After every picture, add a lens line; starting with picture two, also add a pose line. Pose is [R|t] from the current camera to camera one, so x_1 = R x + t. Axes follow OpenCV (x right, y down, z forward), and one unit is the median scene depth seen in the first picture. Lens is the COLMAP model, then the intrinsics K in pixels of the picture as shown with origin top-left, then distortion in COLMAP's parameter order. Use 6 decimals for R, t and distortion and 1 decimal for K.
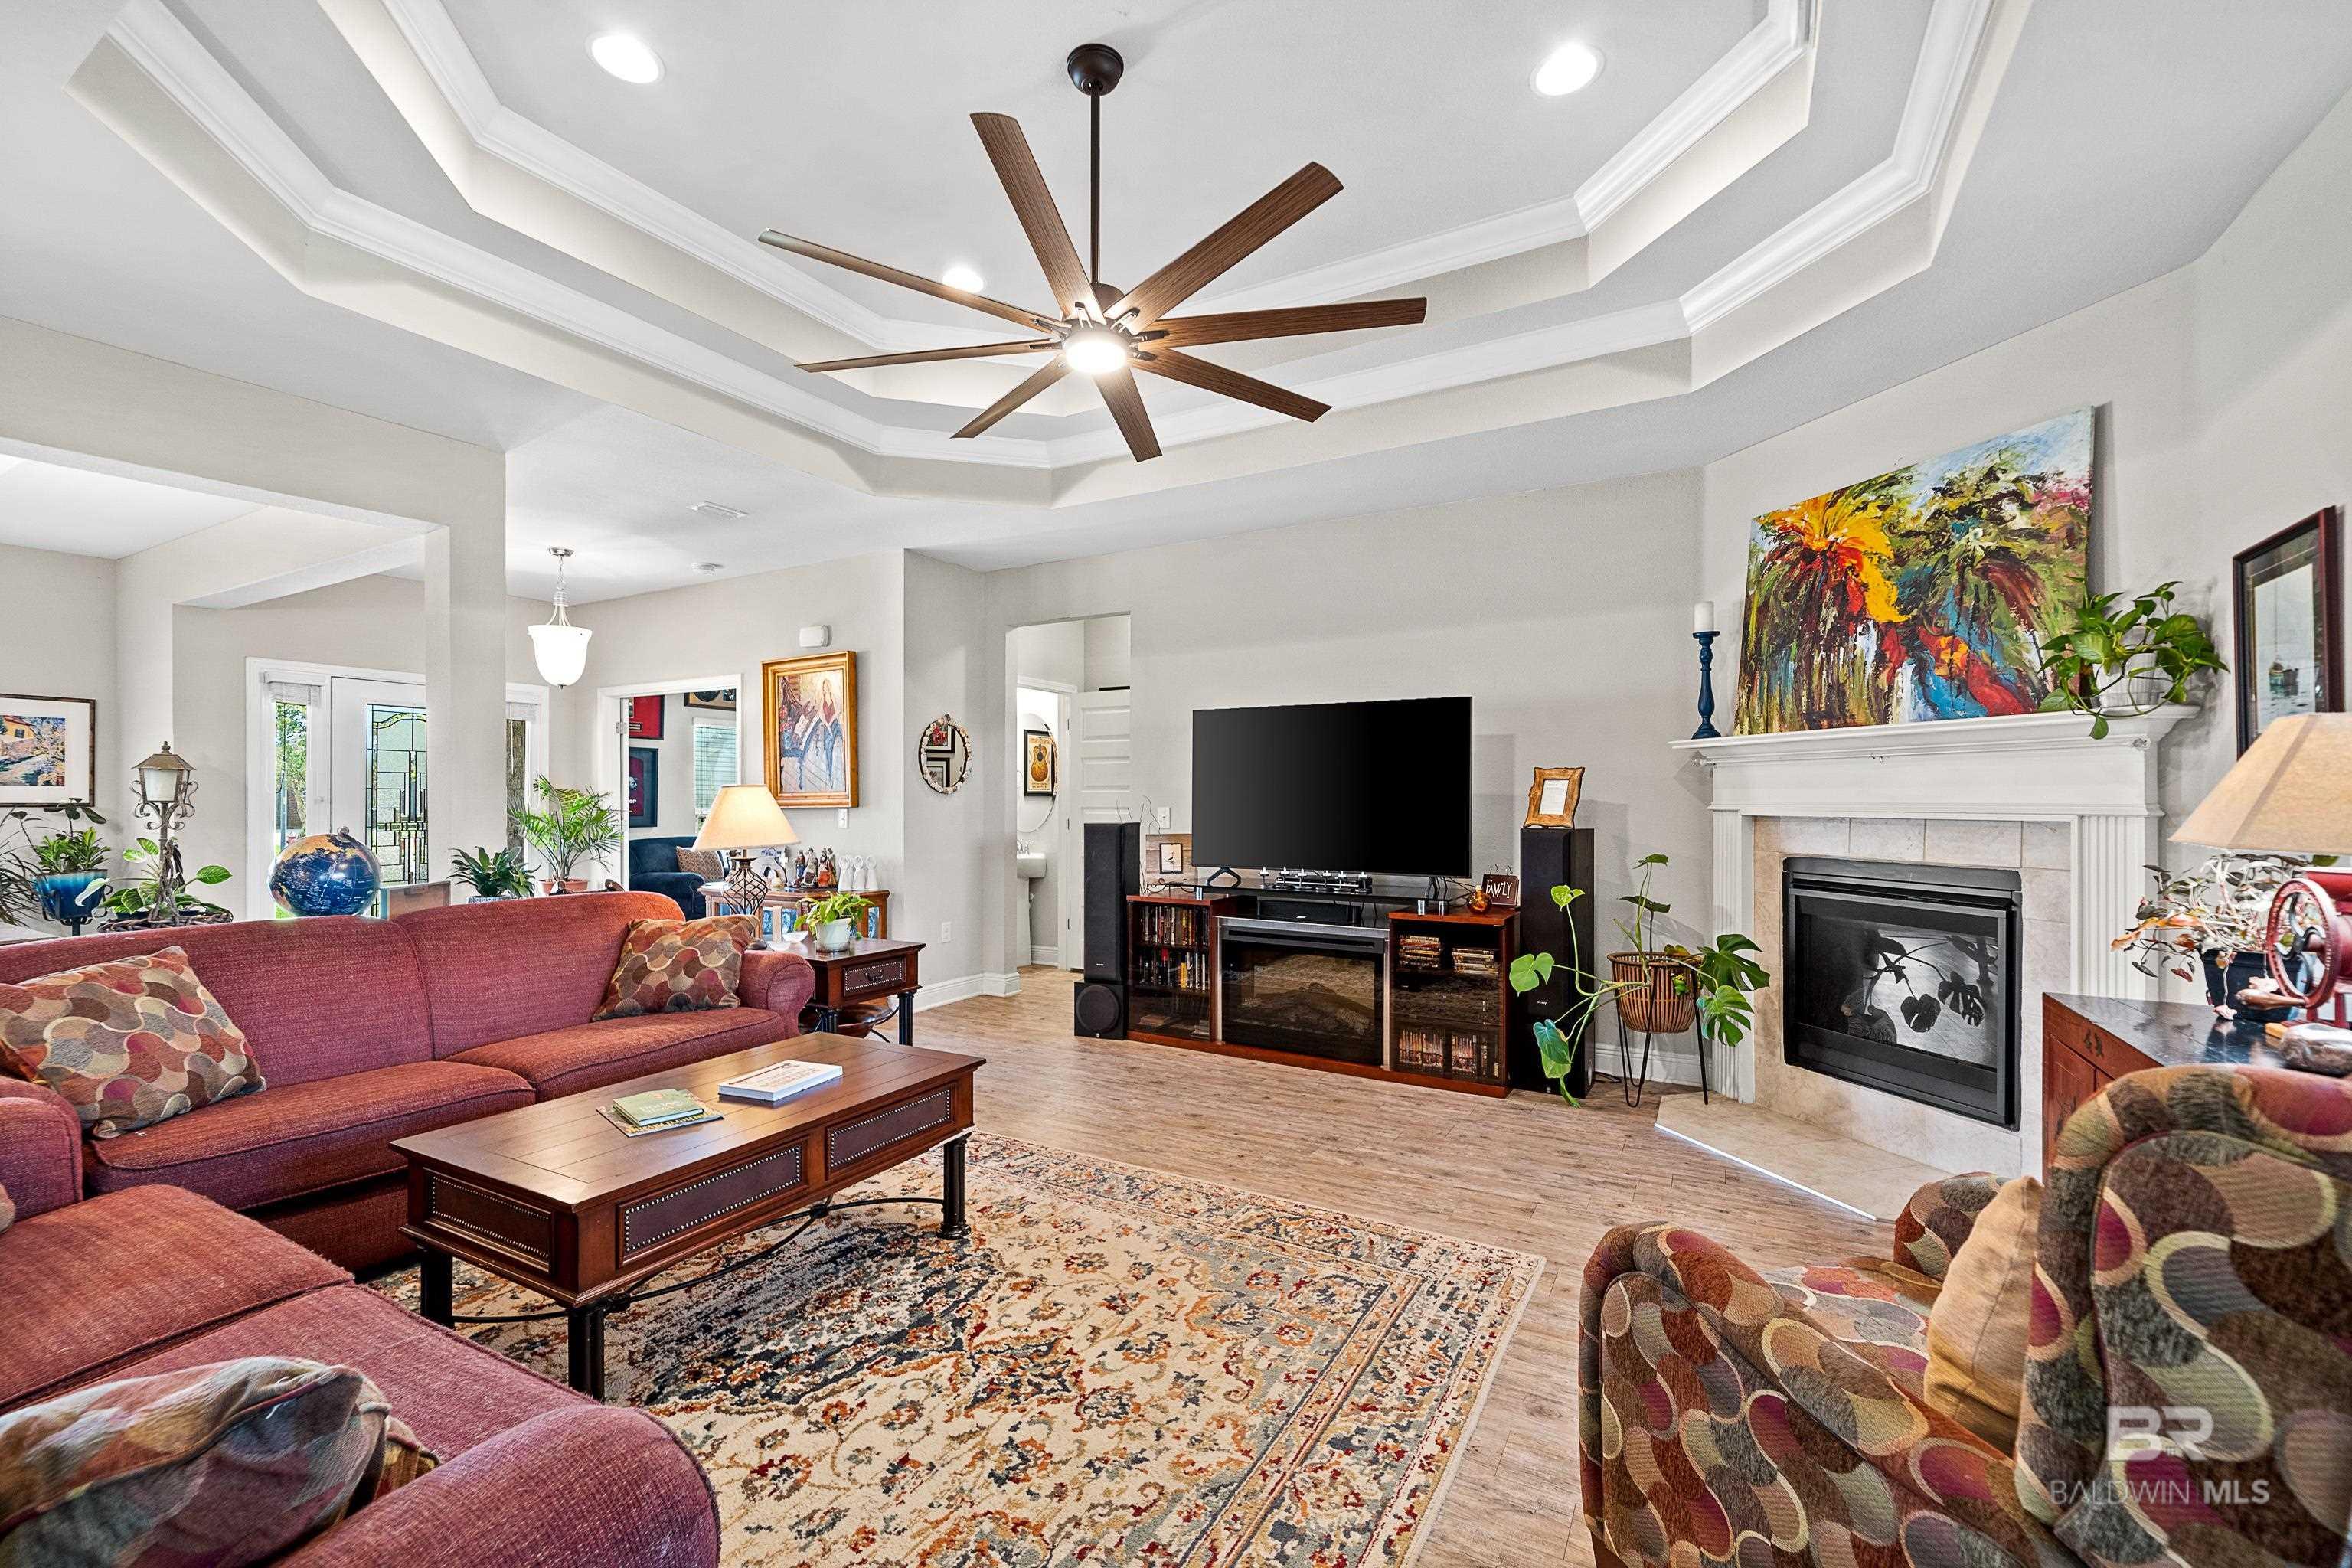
lens RADIAL K [[1002.6, 0, 1170.2], [0, 1002.6, 793.8], [0, 0, 1]] dist [-0.001619, -0.000148]
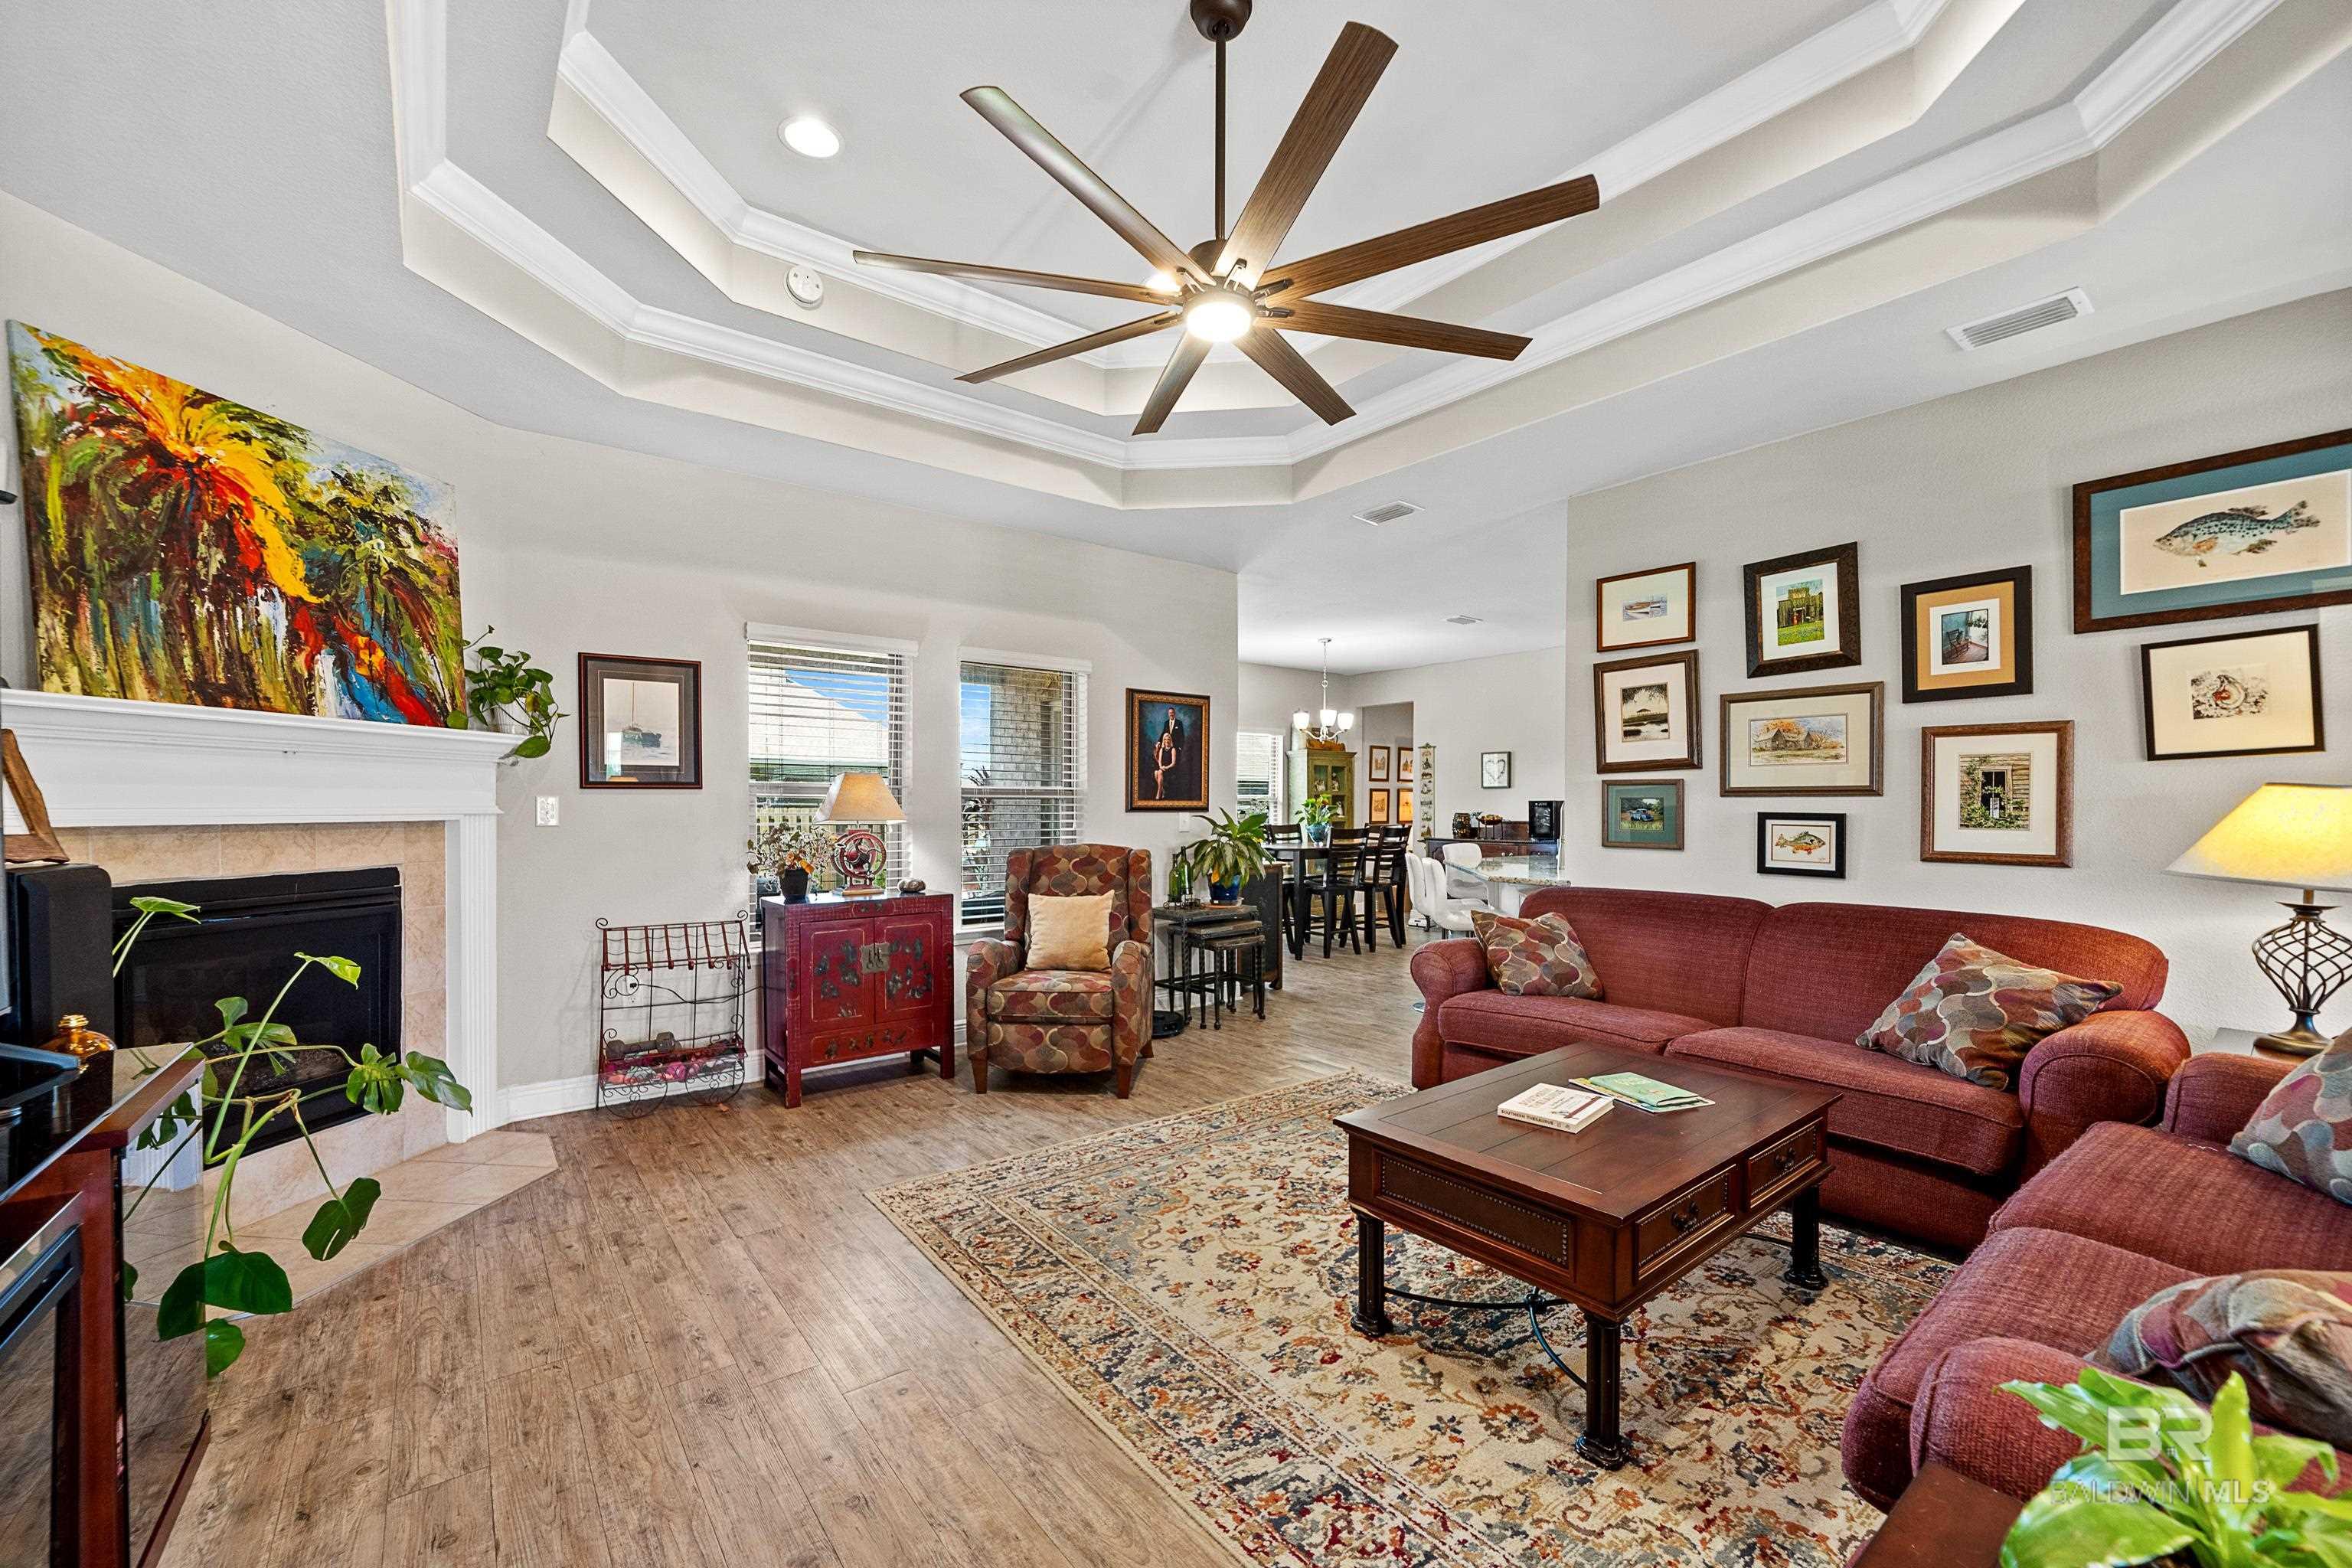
lens RADIAL K [[938.0, 0, 1166.5], [0, 938.0, 798.8], [0, 0, 1]] dist [0.003686, -0.000501]
pose [[-0.921496, 0.000859, 0.388387, -0.306346], [-0.003888, 0.999927, -0.011436, 0.010036], [-0.388368, -0.012048, -0.921425, 1.513572]]
